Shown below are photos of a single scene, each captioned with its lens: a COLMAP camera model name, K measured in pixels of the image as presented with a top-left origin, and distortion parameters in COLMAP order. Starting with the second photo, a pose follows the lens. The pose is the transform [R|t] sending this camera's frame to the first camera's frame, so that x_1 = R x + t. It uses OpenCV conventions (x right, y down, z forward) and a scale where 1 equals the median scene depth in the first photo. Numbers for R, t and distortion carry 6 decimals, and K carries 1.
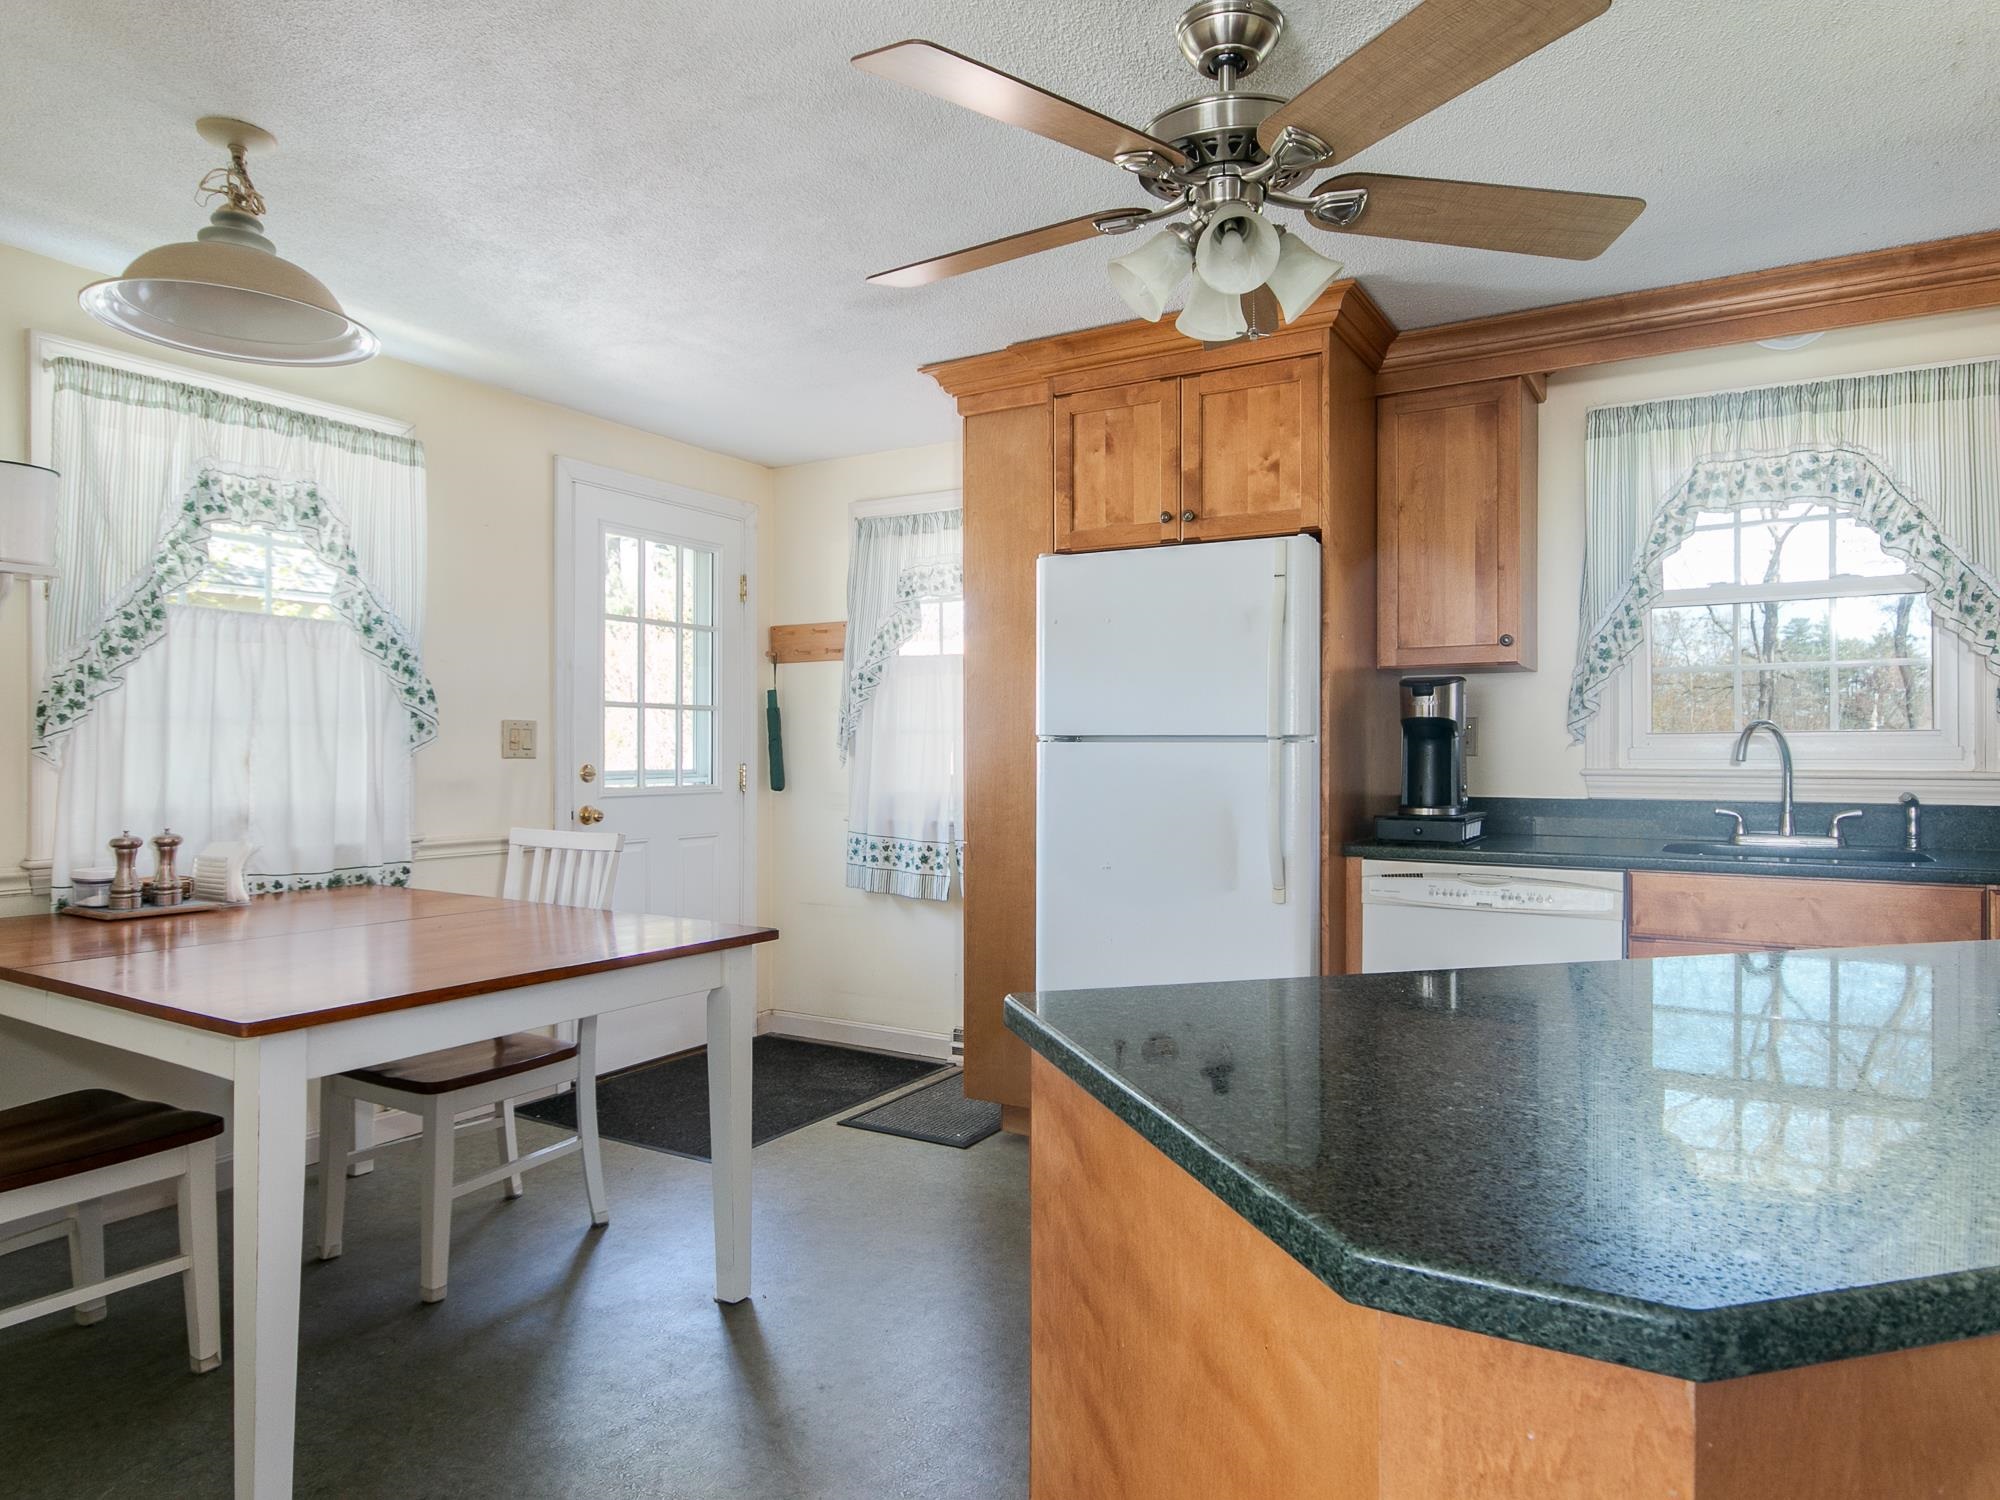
lens RADIAL K [[1238.5, 0, 1000.7], [0, 1238.5, 741.9], [0, 0, 1]] dist [0.002317, 0.001073]
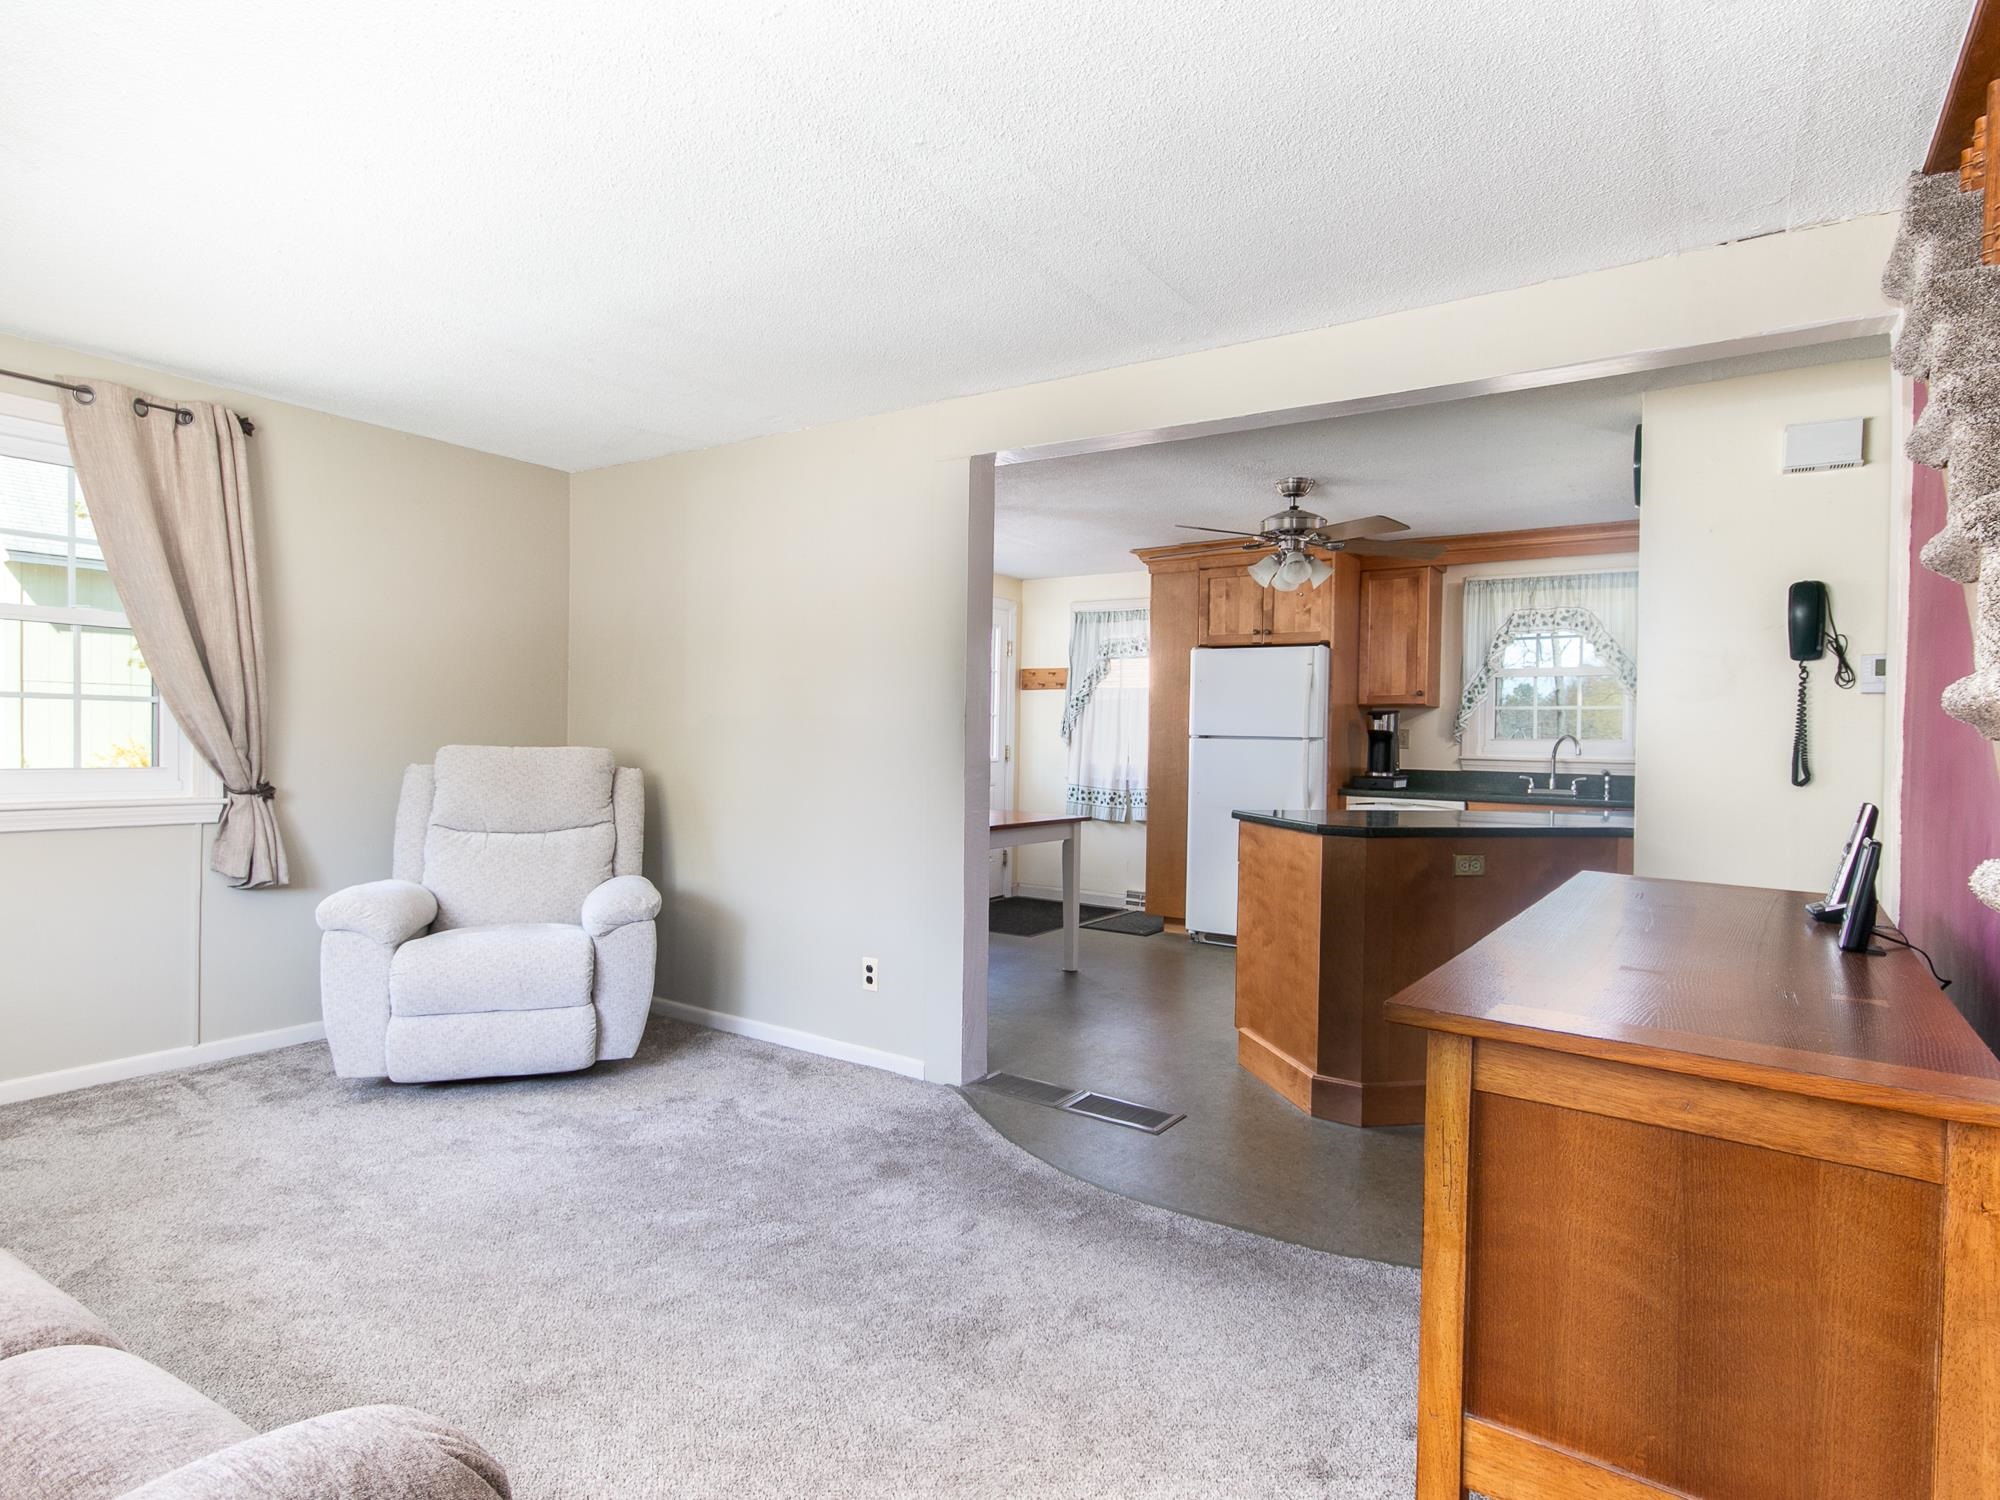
lens RADIAL K [[1083.8, 0, 996.7], [0, 1083.8, 754.5], [0, 0, 1]] dist [-0.001881, -0.000806]
pose [[0.997984, 0.018211, -0.060792, -0.183838], [-0.016713, 0.999546, 0.025060, -0.013074], [0.061220, -0.023994, 0.997836, -0.841522]]
